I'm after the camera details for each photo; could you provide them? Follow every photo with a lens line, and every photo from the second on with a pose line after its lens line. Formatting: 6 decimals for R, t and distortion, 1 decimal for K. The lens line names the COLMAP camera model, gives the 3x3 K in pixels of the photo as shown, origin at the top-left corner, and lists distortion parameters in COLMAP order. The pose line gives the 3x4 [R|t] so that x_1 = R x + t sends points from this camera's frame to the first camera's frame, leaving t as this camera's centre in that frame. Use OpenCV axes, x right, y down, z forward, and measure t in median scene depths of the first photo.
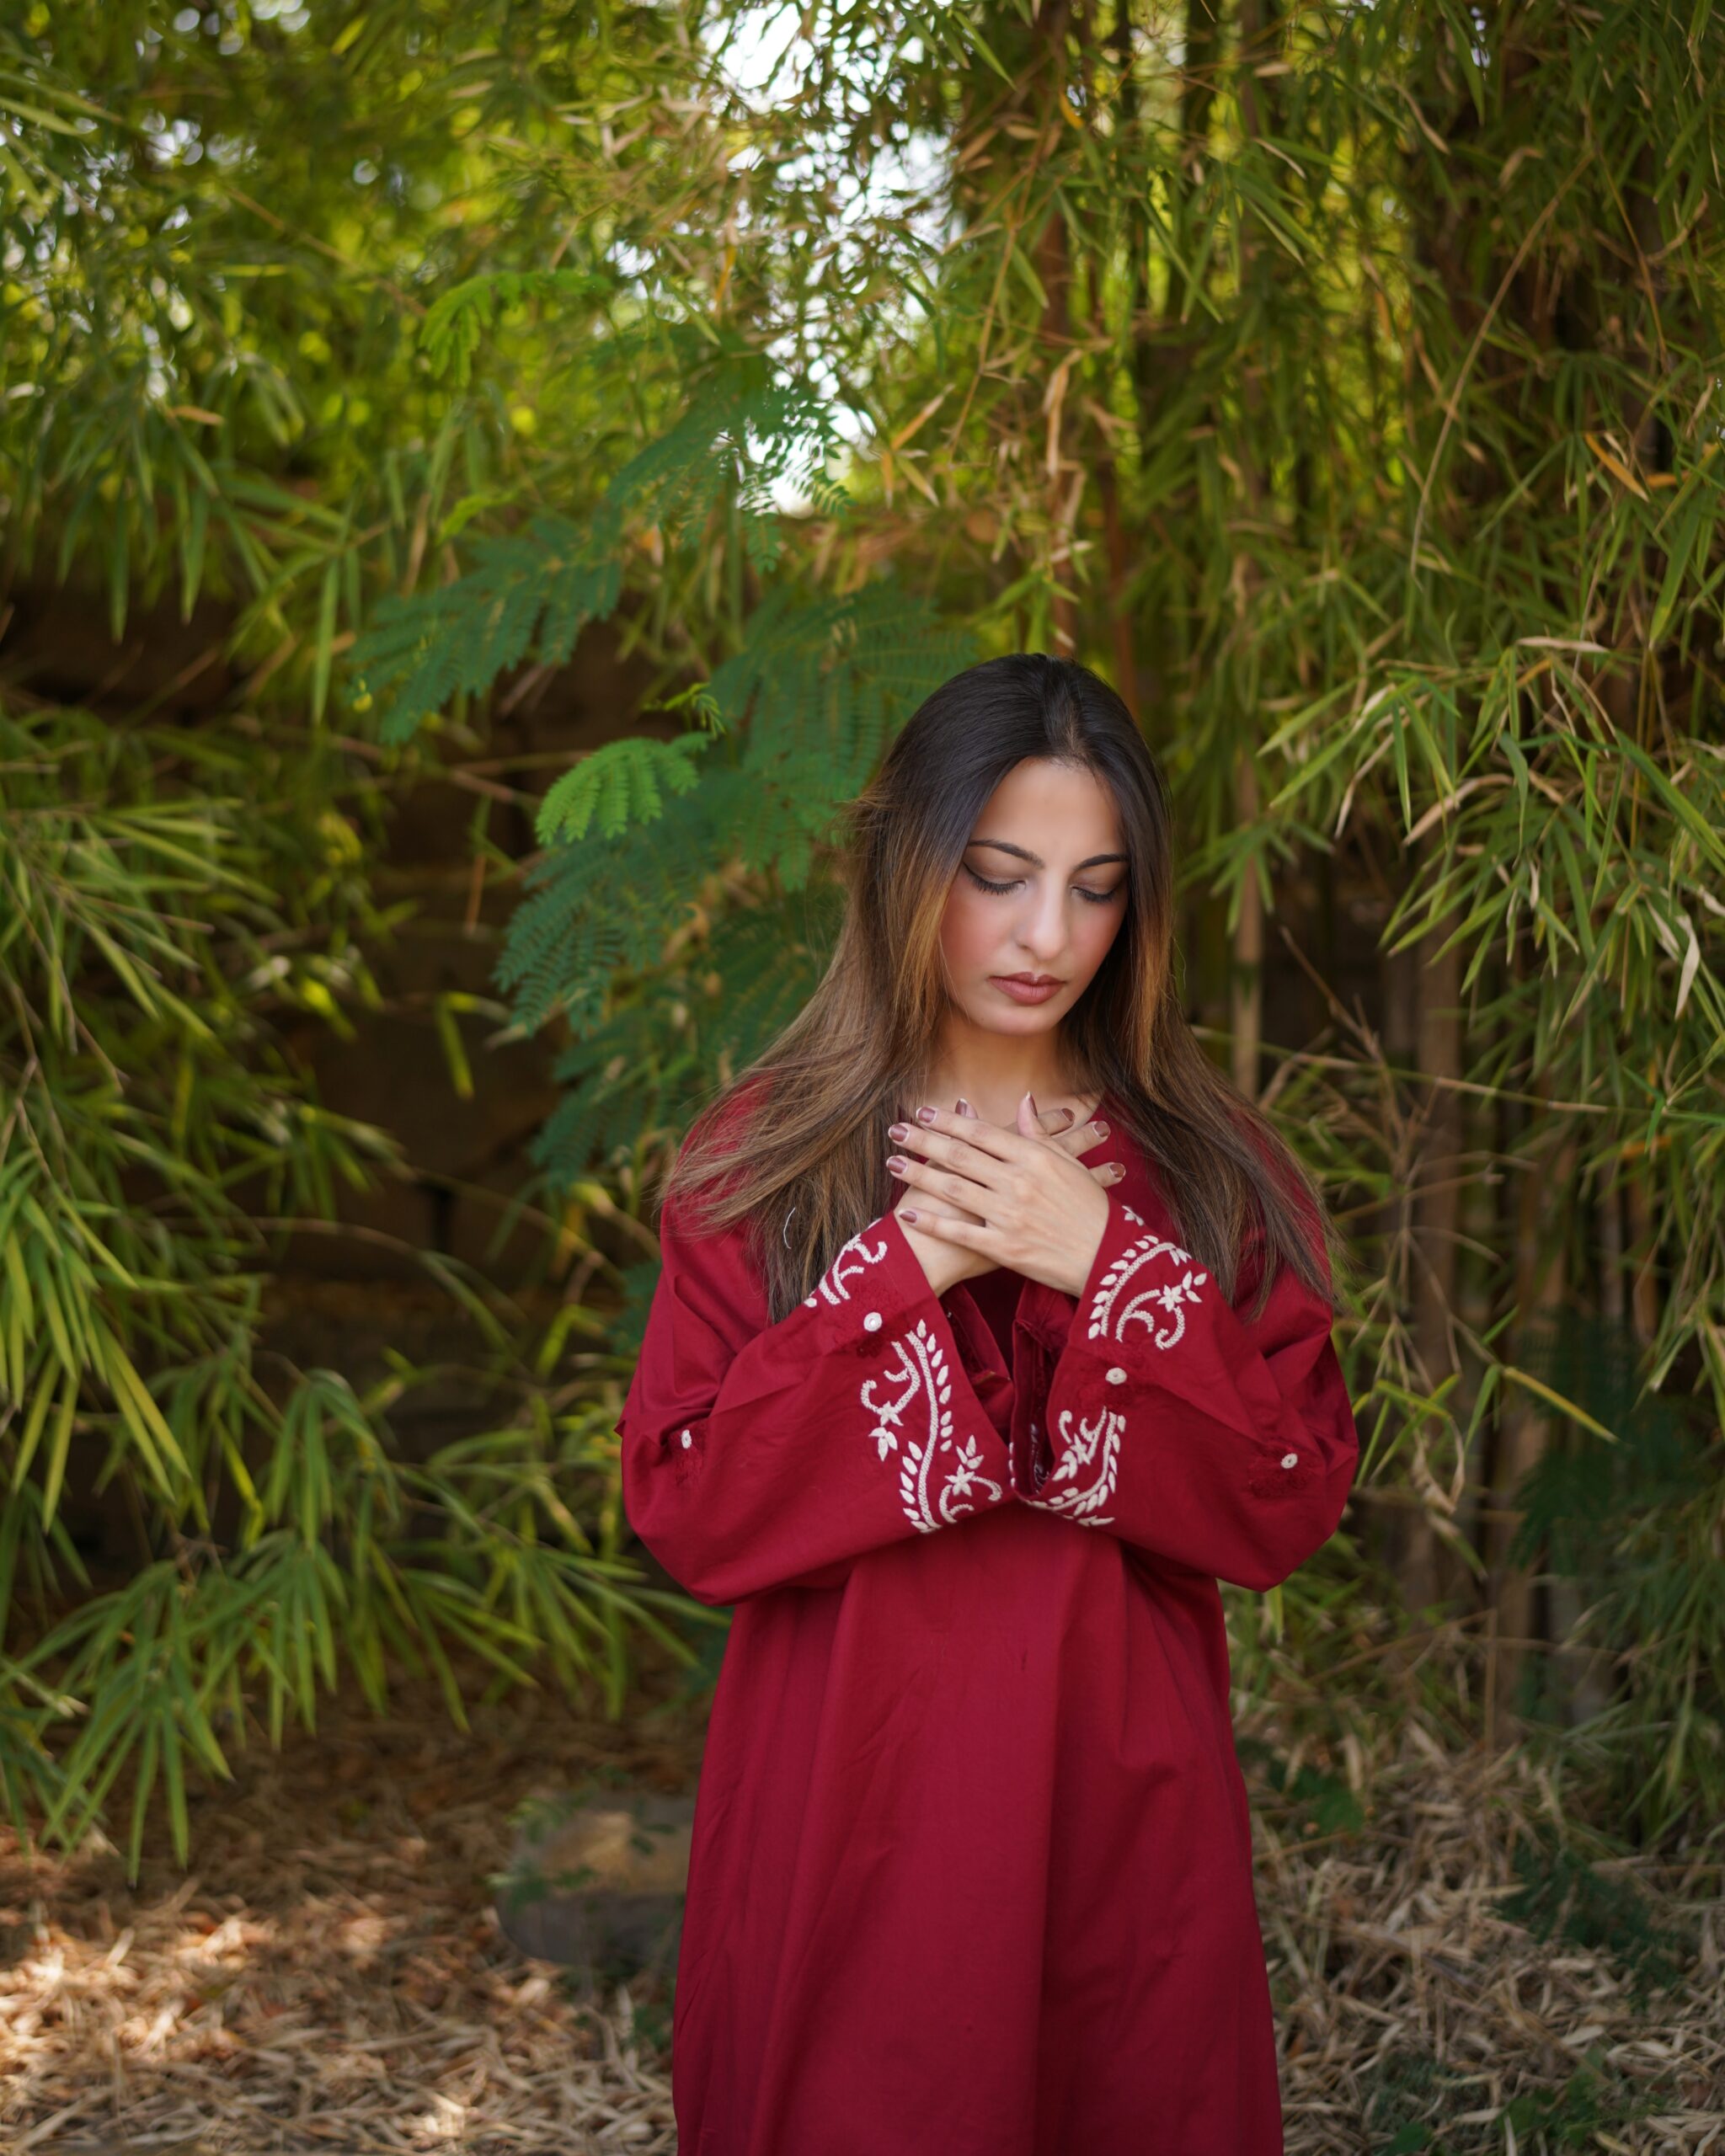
lens RADIAL K [[2411.6, 0, 836.4], [0, 2411.6, 970.3], [0, 0, 1]] dist [-0.055185, 0.000000]
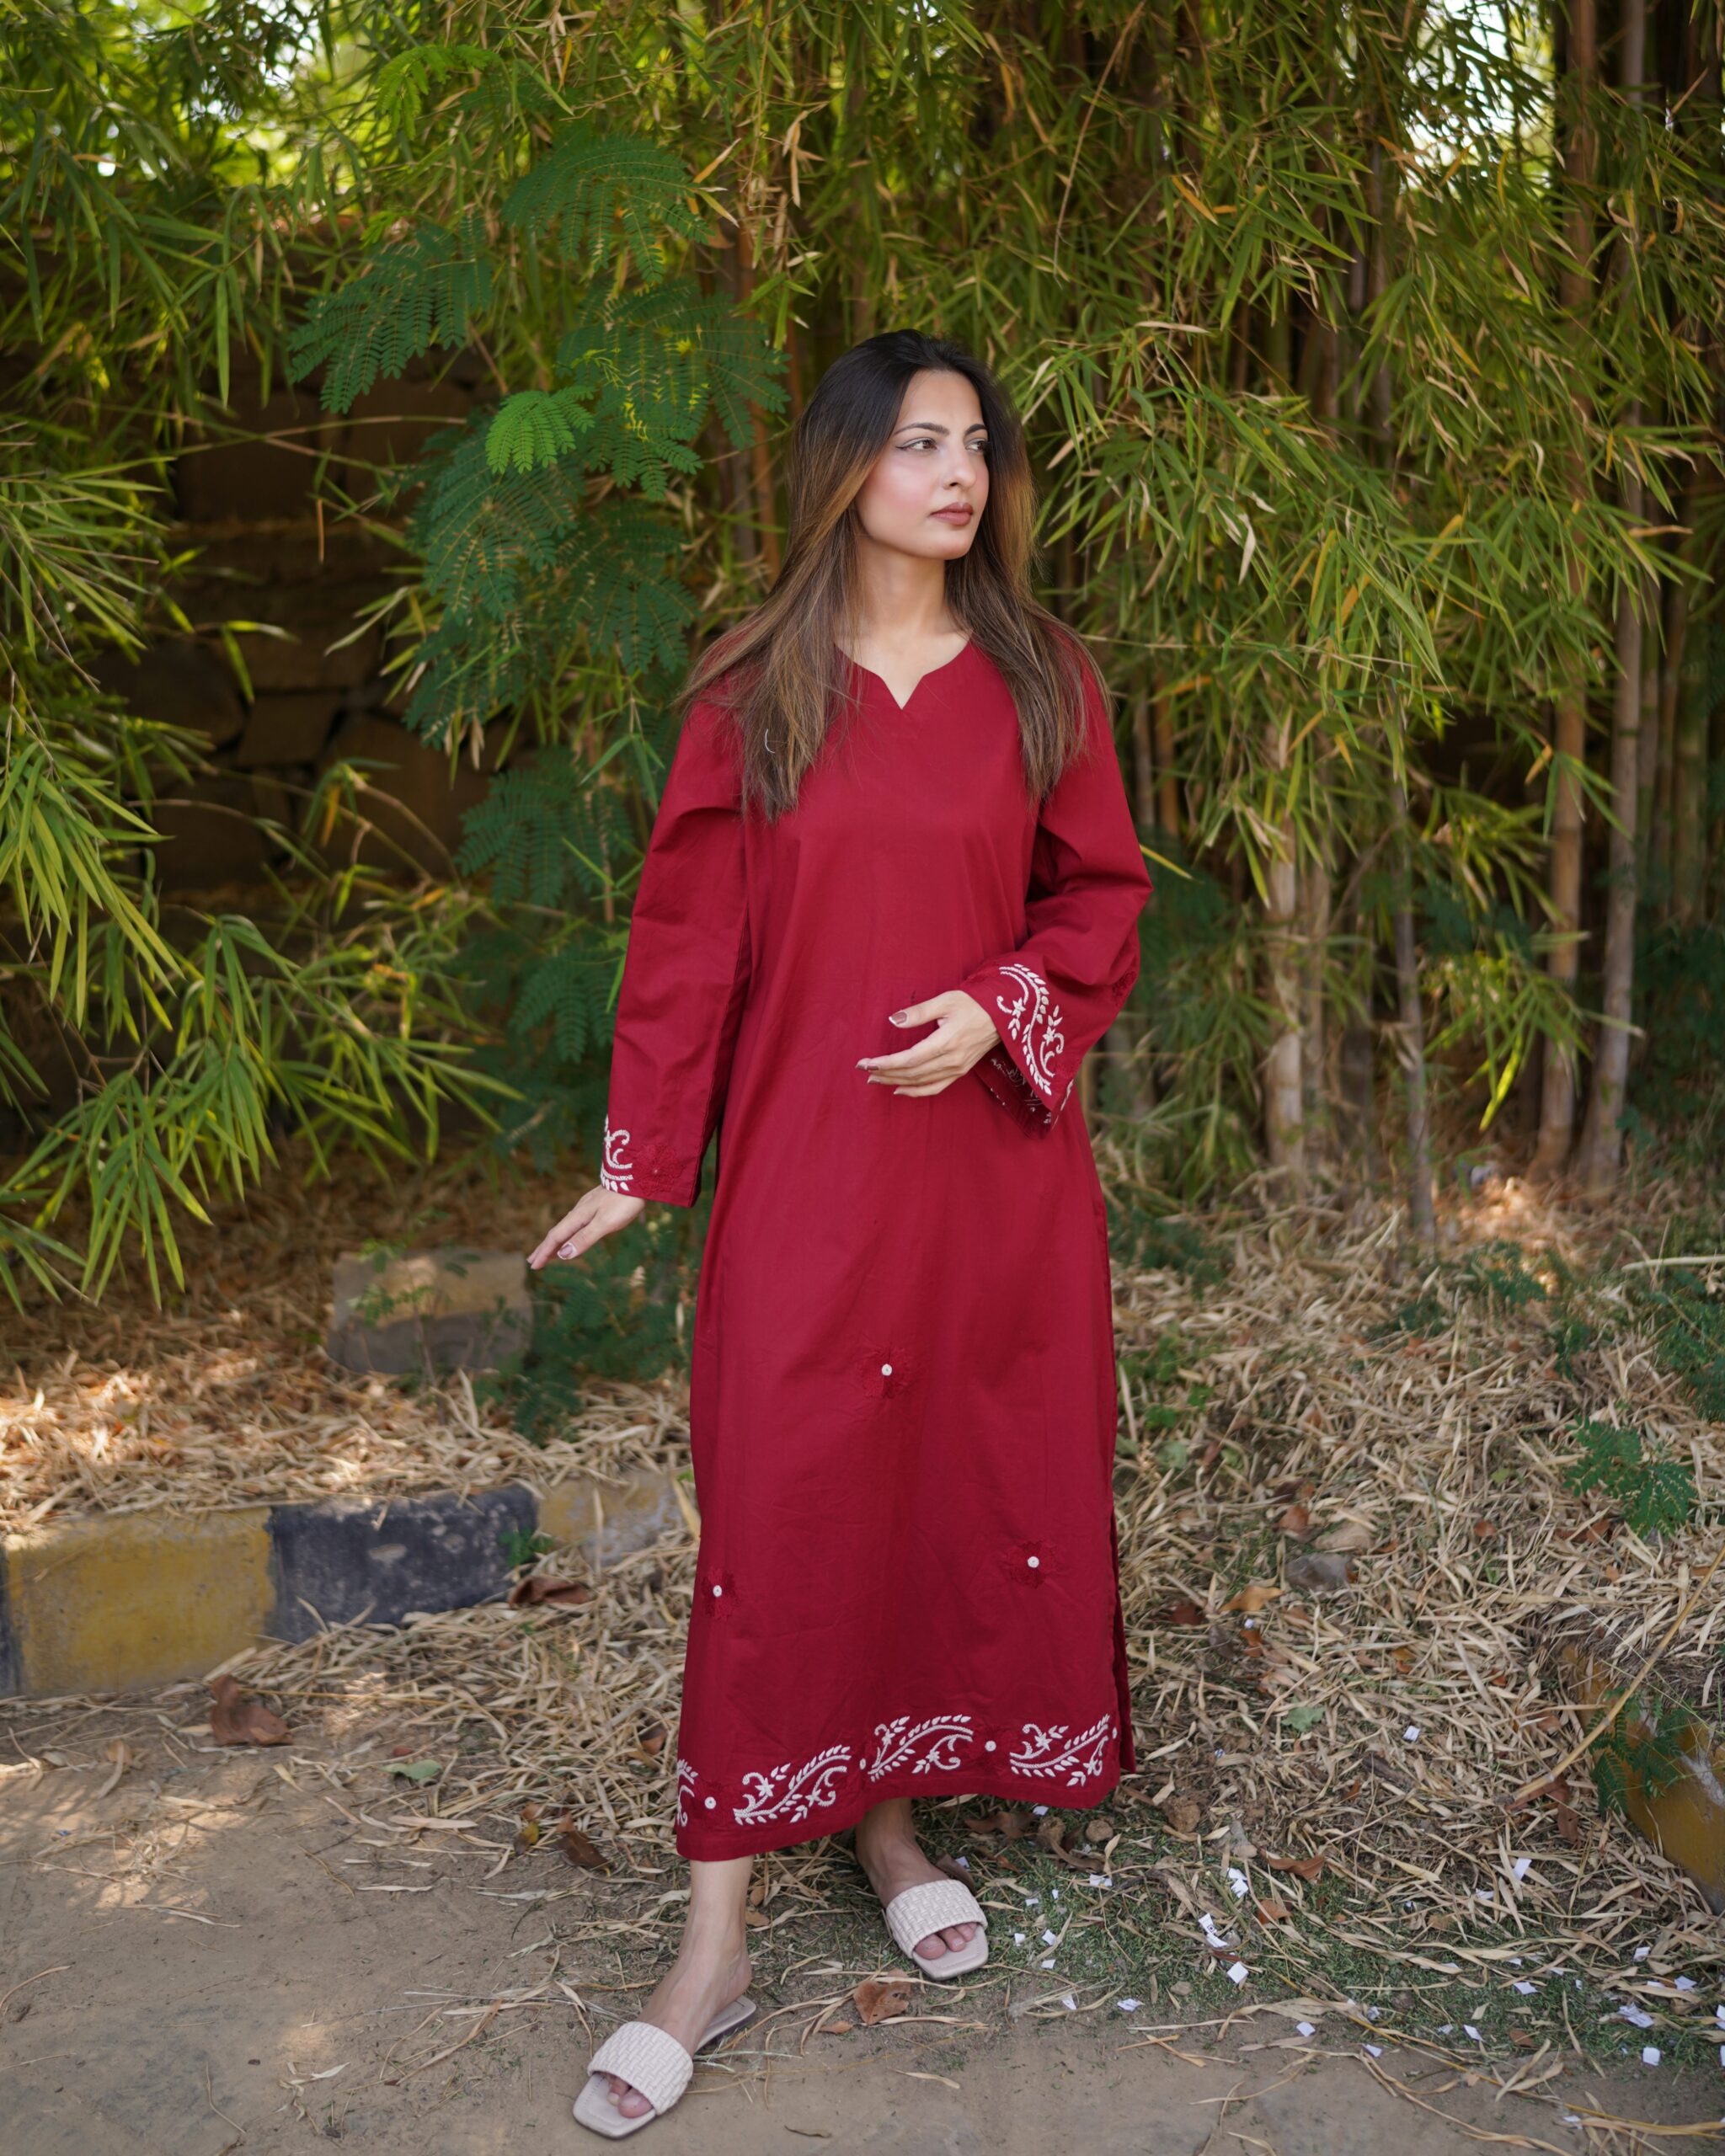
lens RADIAL K [[2411.6, 0, 810.5], [0, 2411.6, 954.5], [0, 0, 1]] dist [-0.055185, 0.000000]
pose [[0.972288, -0.068620, 0.223487, -0.191063], [0.036507, 0.988791, 0.144775, 0.016692], [-0.230917, -0.132605, 0.963895, -0.301869]]
